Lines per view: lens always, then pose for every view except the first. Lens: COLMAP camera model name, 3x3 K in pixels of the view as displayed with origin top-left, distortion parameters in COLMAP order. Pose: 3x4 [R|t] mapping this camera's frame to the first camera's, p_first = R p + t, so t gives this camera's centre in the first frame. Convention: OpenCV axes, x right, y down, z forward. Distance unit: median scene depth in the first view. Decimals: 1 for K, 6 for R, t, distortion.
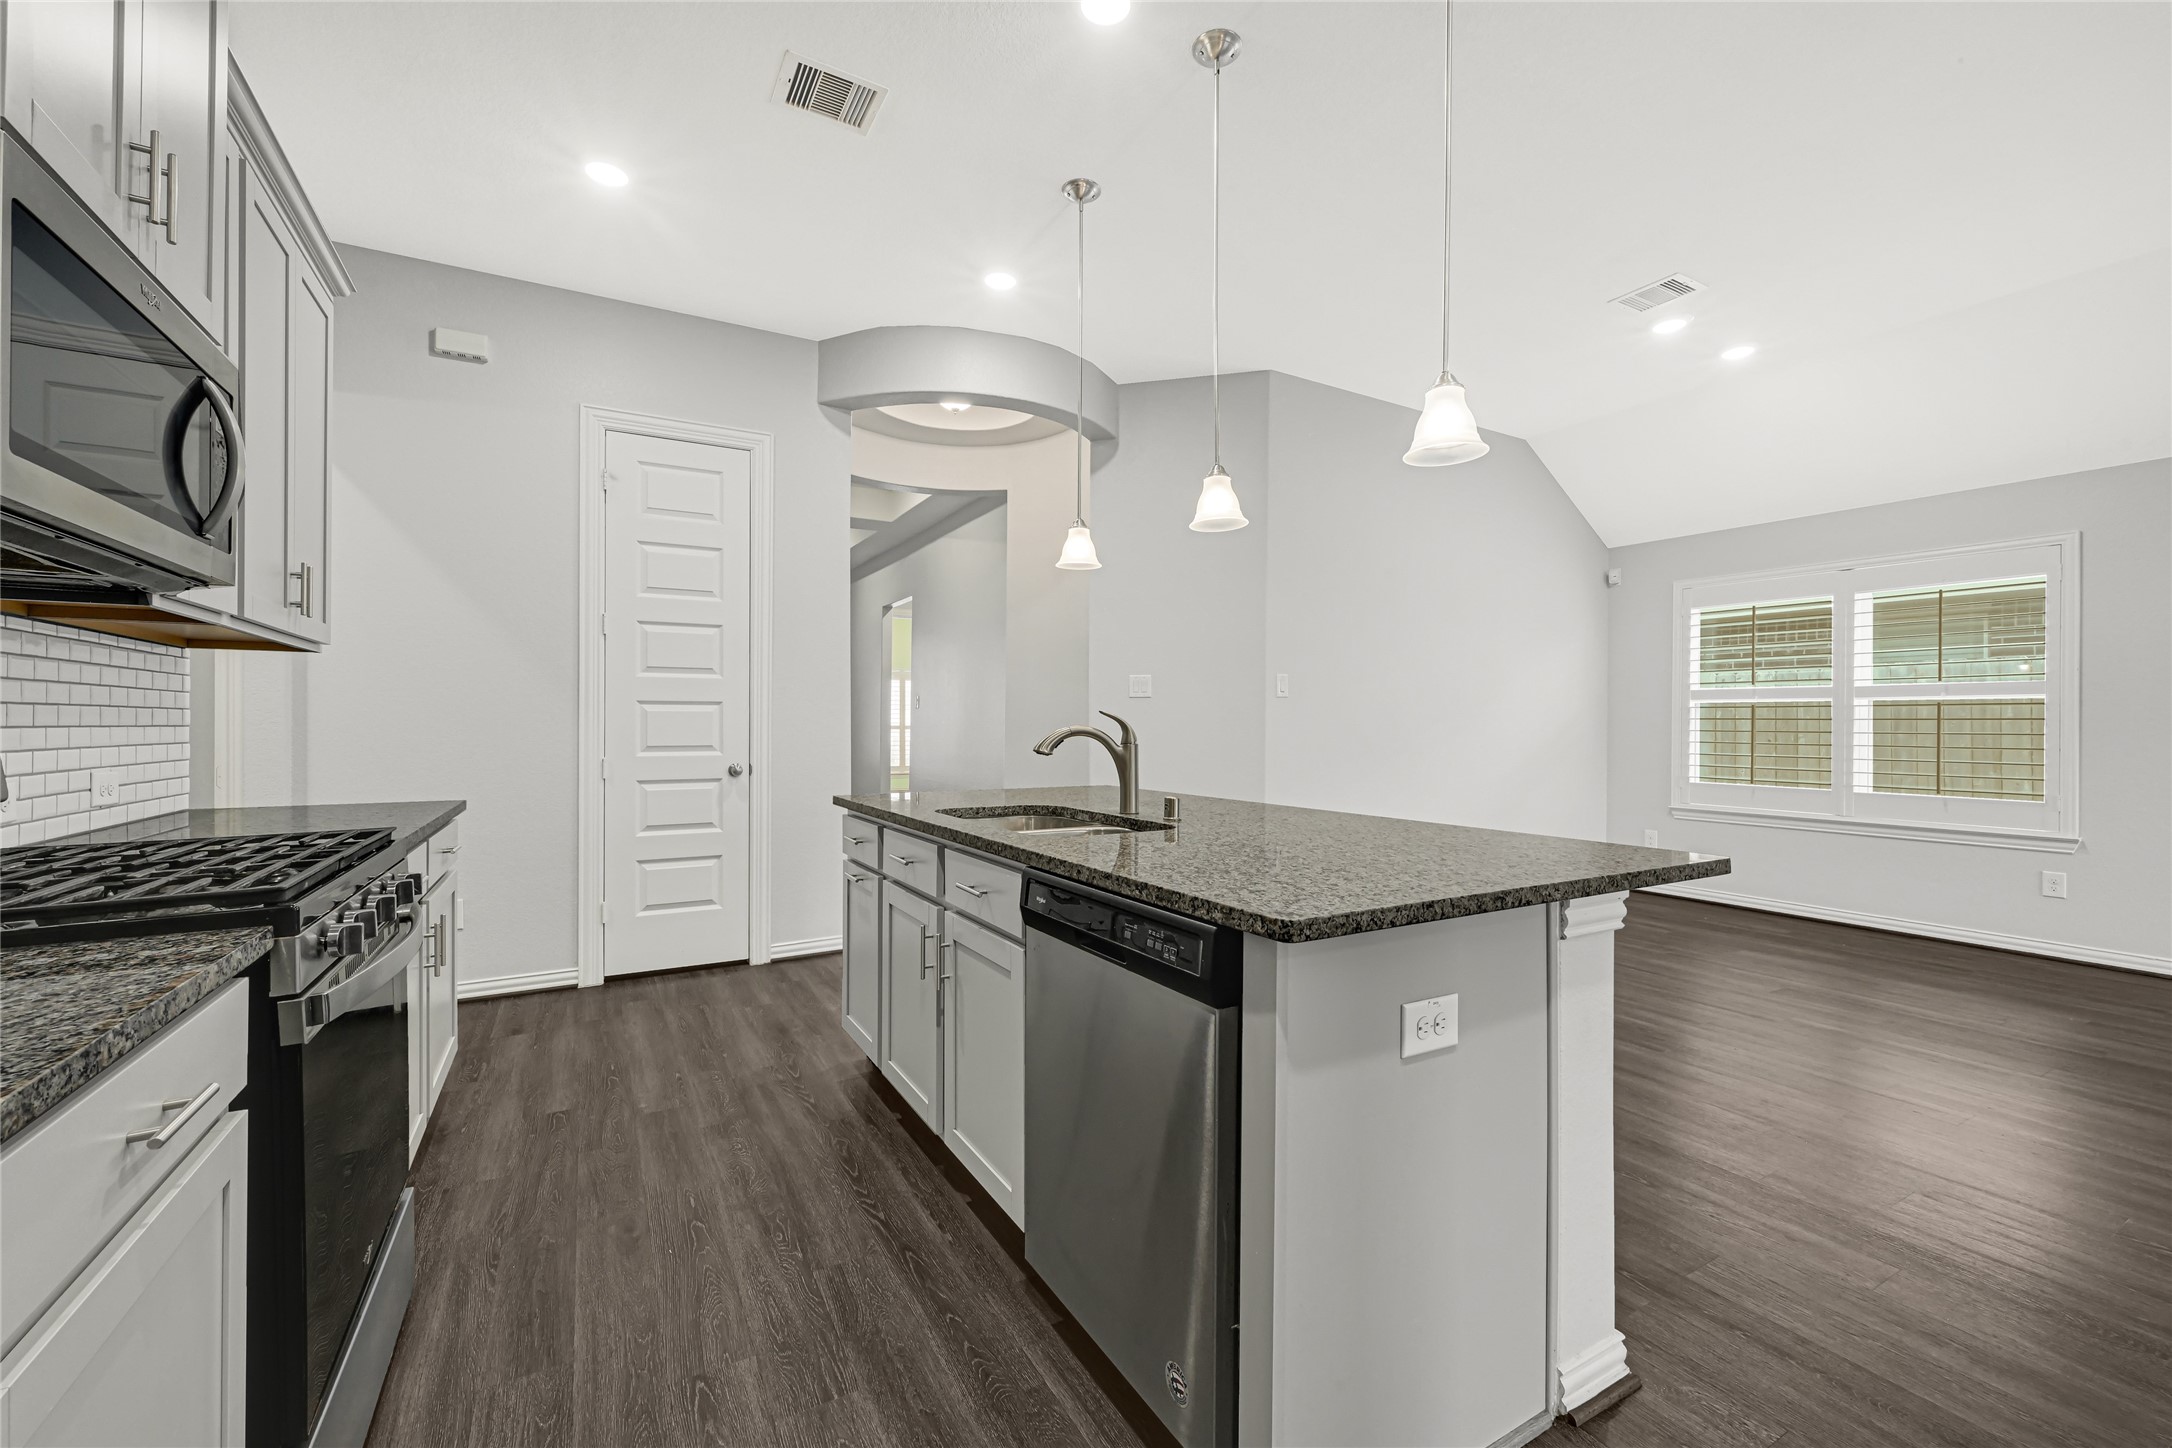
lens RADIAL K [[878.7, 0, 1083.1], [0, 878.7, 725.7], [0, 0, 1]] dist [0.000168, 0.000024]
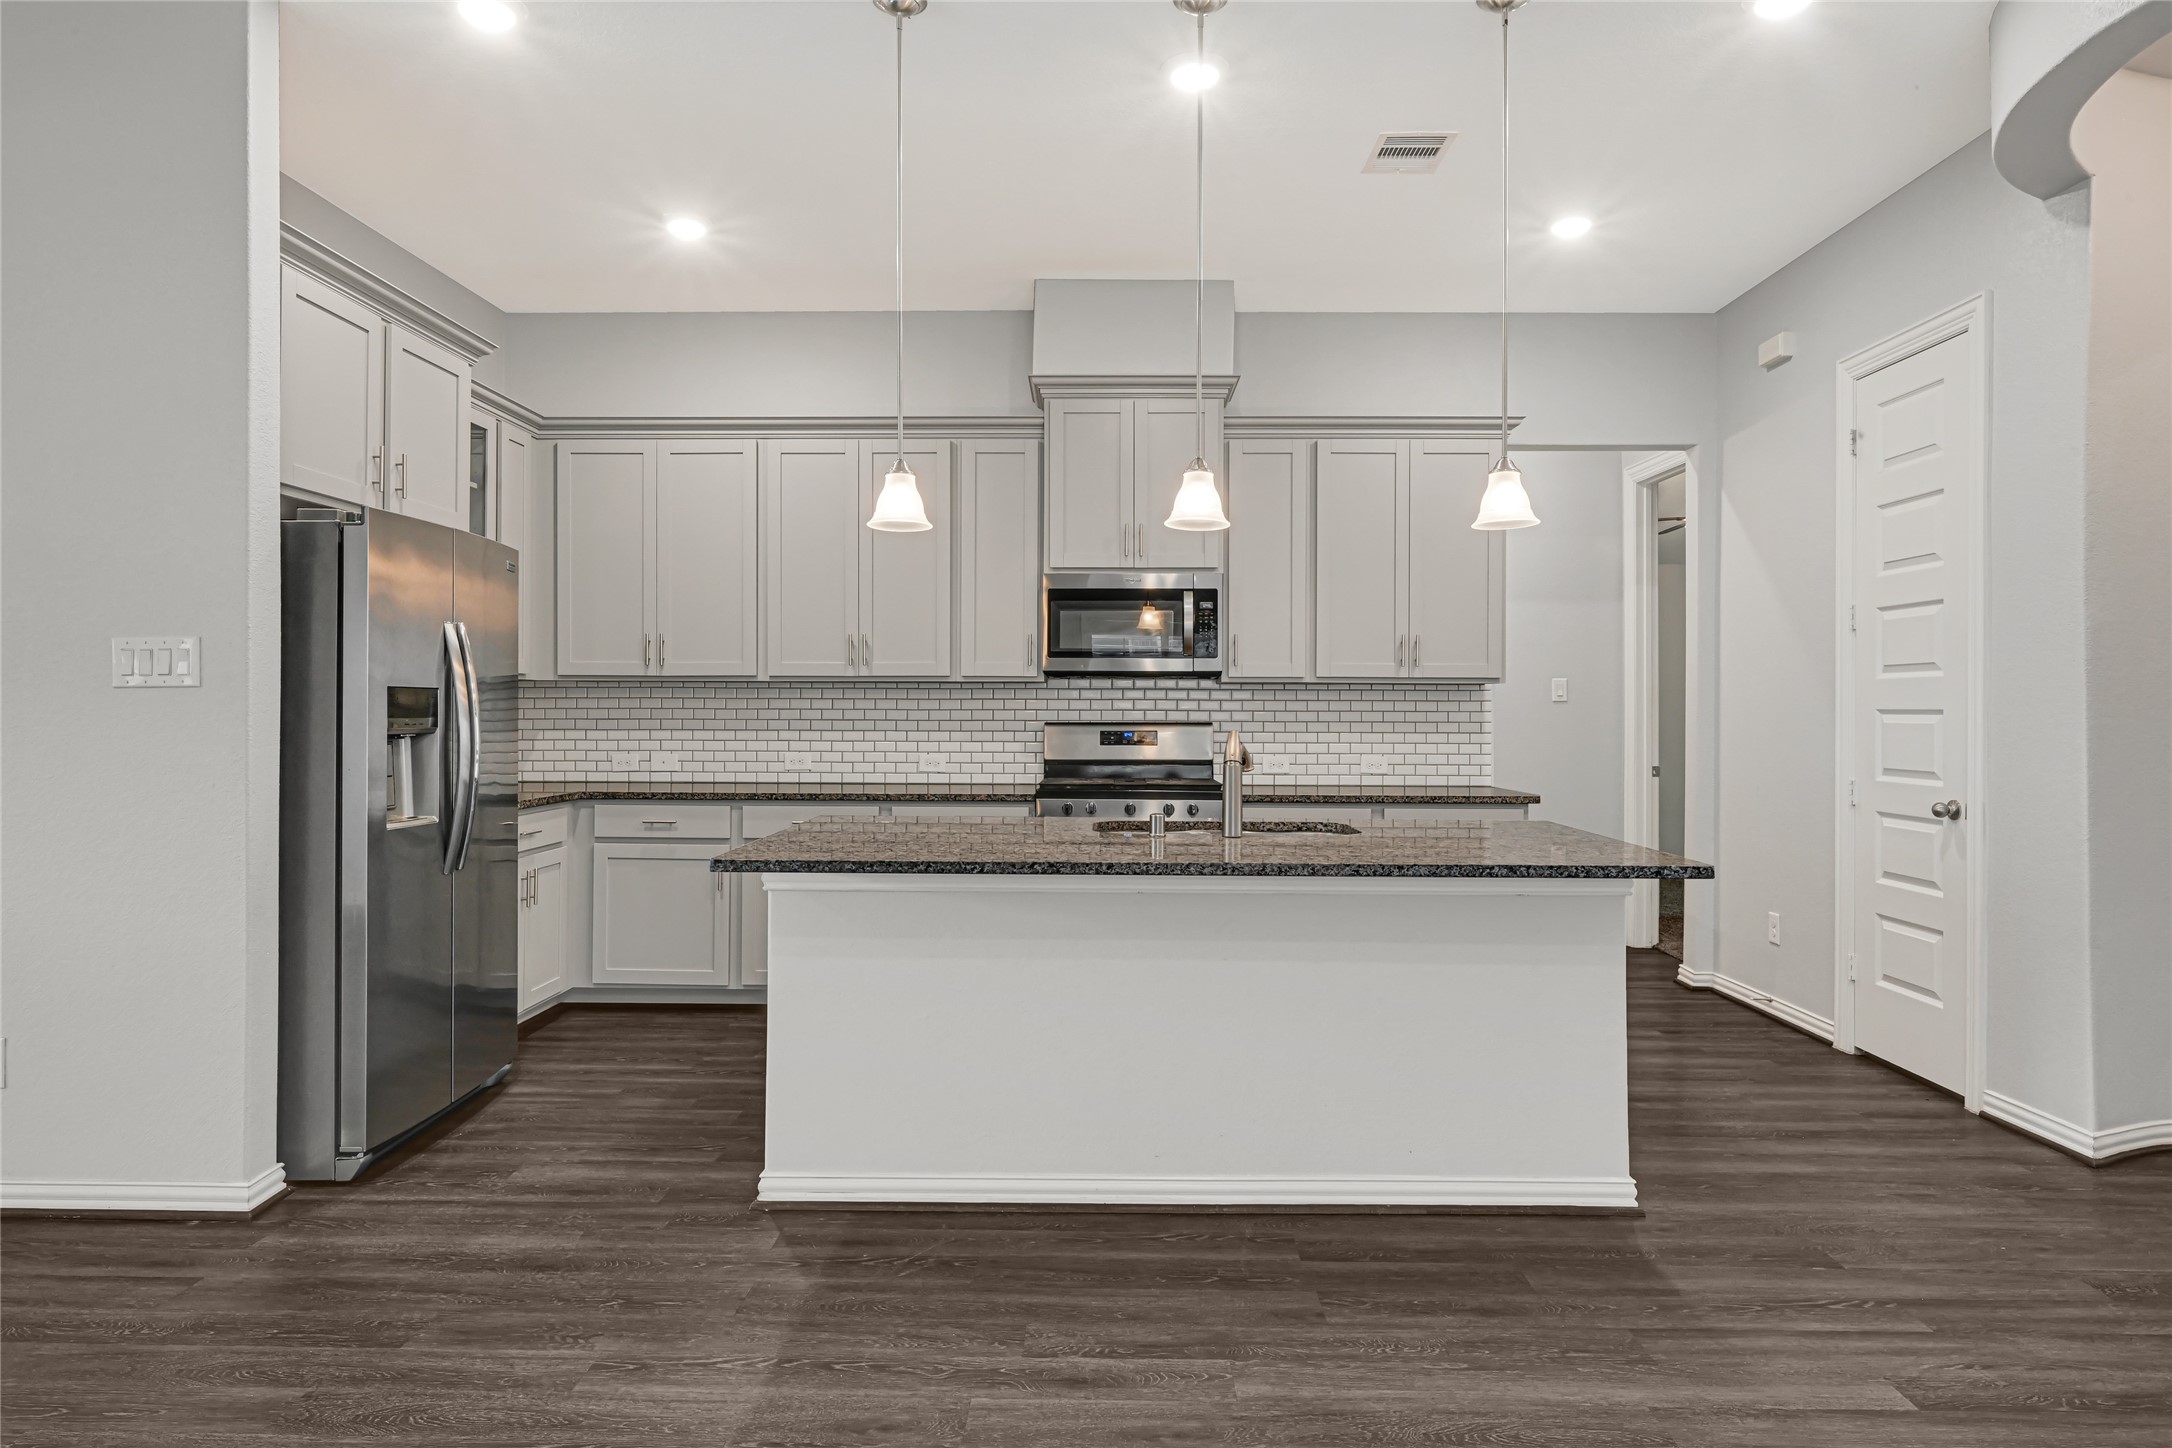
lens RADIAL K [[1241.2, 0, 1083.5], [0, 1241.2, 714.1], [0, 0, 1]] dist [-0.008005, 0.000682]
pose [[-0.509073, -0.000096, -0.860723, 0.821911], [-0.005376, 0.999981, 0.003067, -0.024601], [0.860707, 0.006189, -0.509064, 0.973026]]
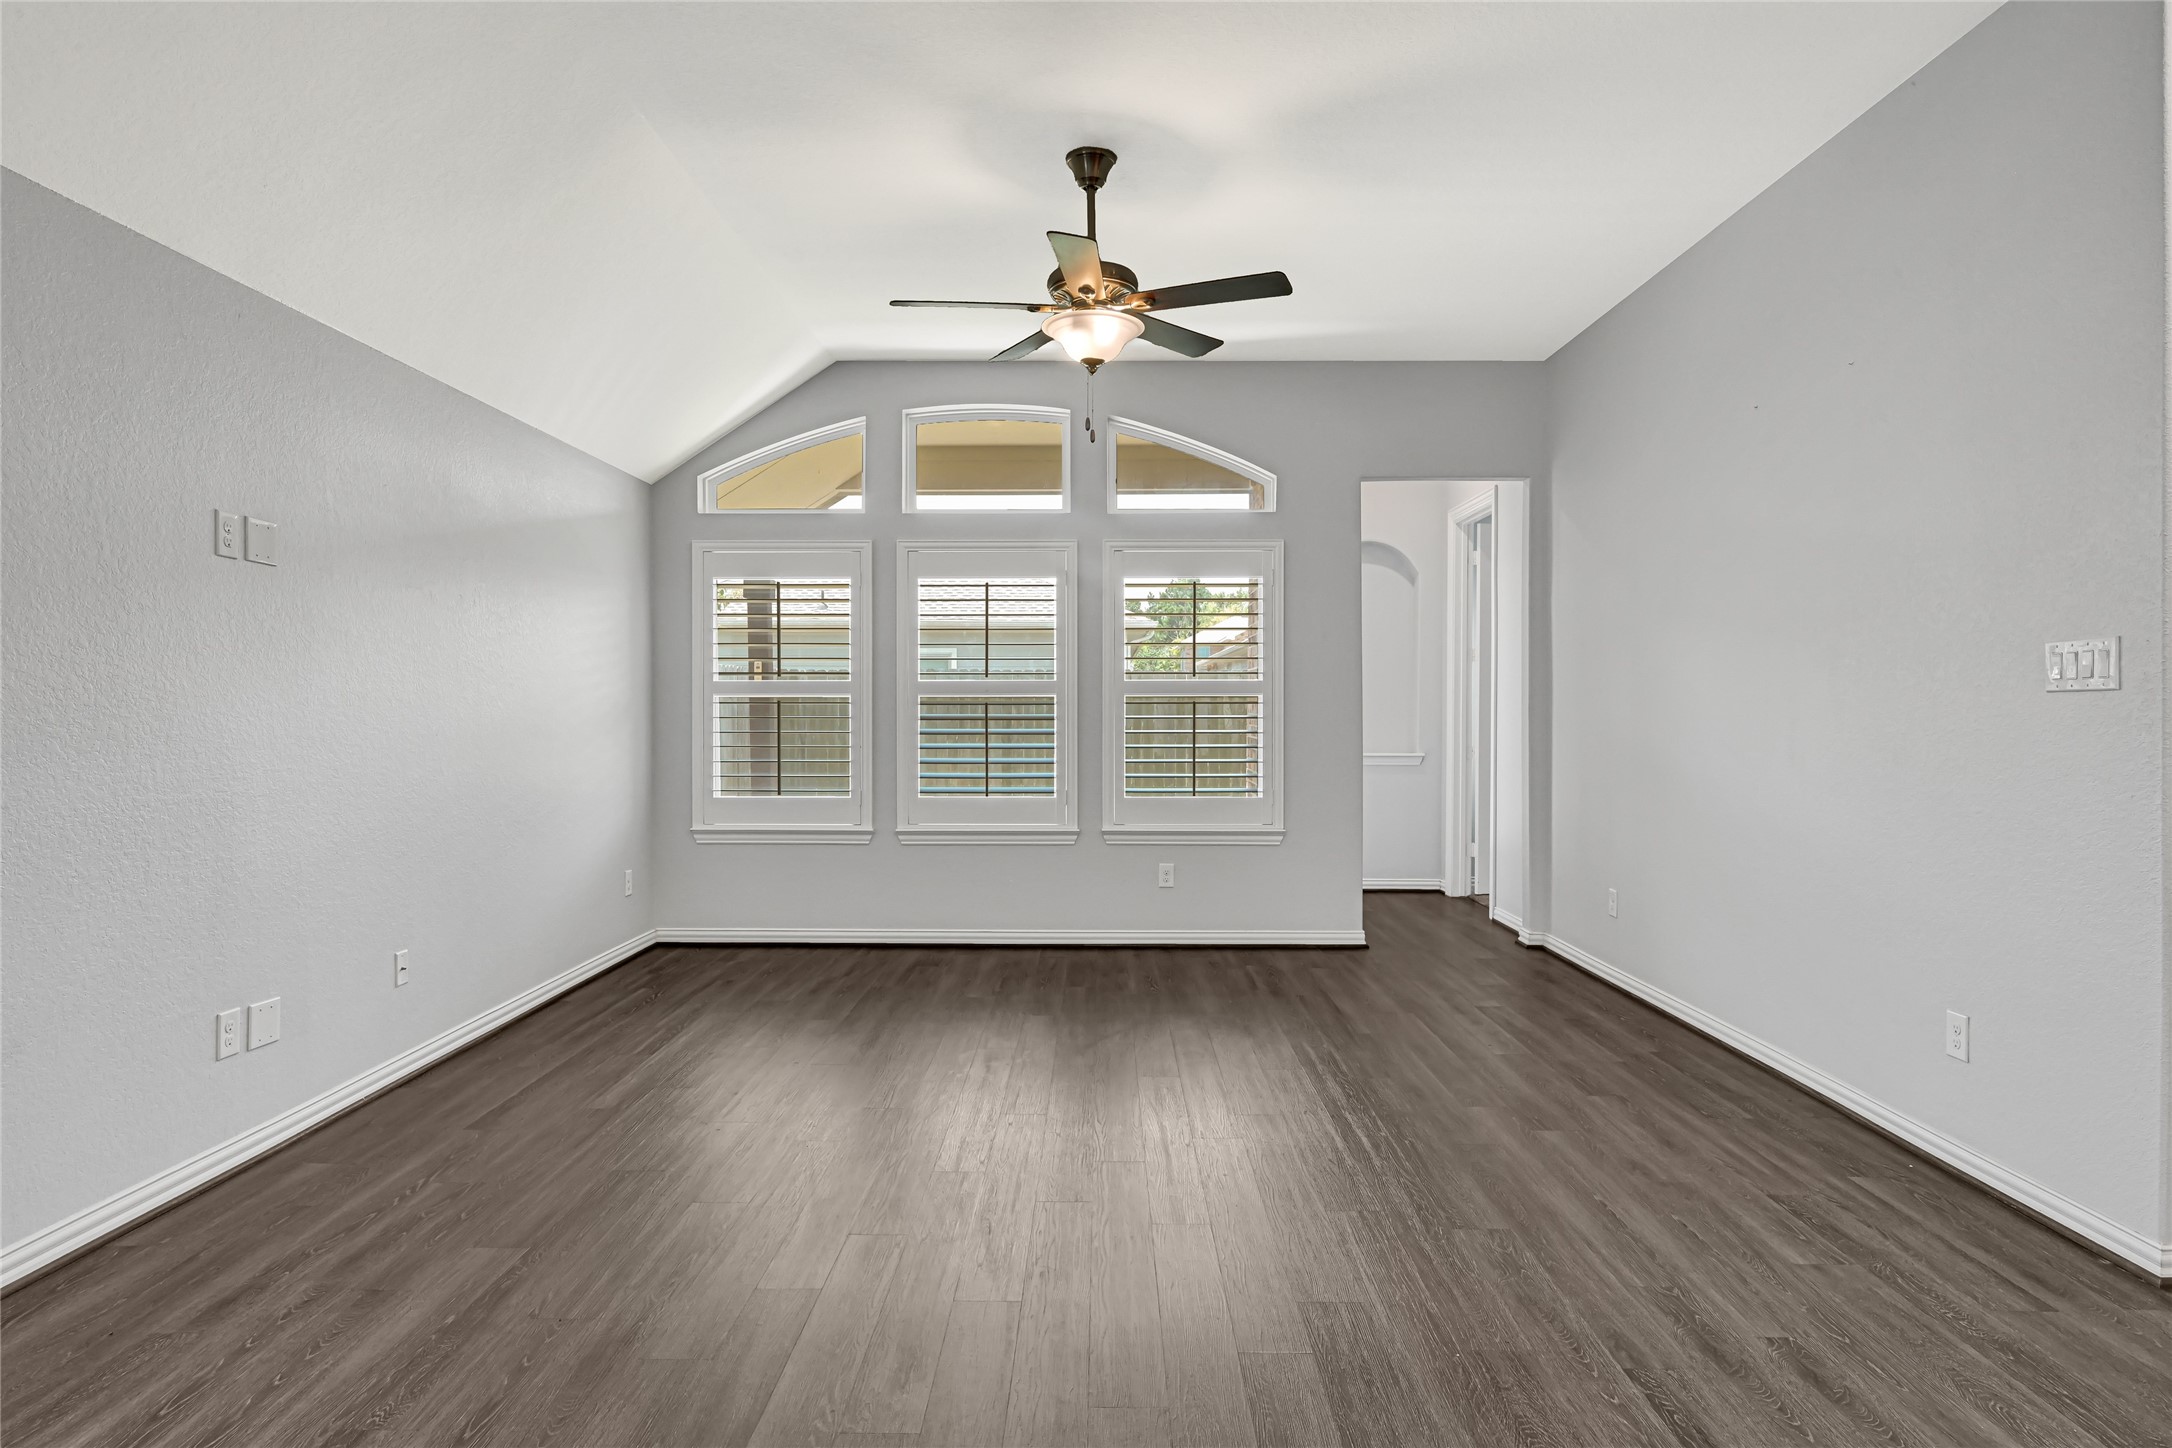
lens RADIAL K [[1241.2, 0, 1083.5], [0, 1241.2, 714.1], [0, 0, 1]] dist [-0.008005, 0.000682]
pose [[-0.863225, -0.007517, 0.504763, 0.596888], [-0.003931, 0.999959, 0.008169, -0.025545], [-0.504804, 0.005068, -0.863219, 1.026560]]
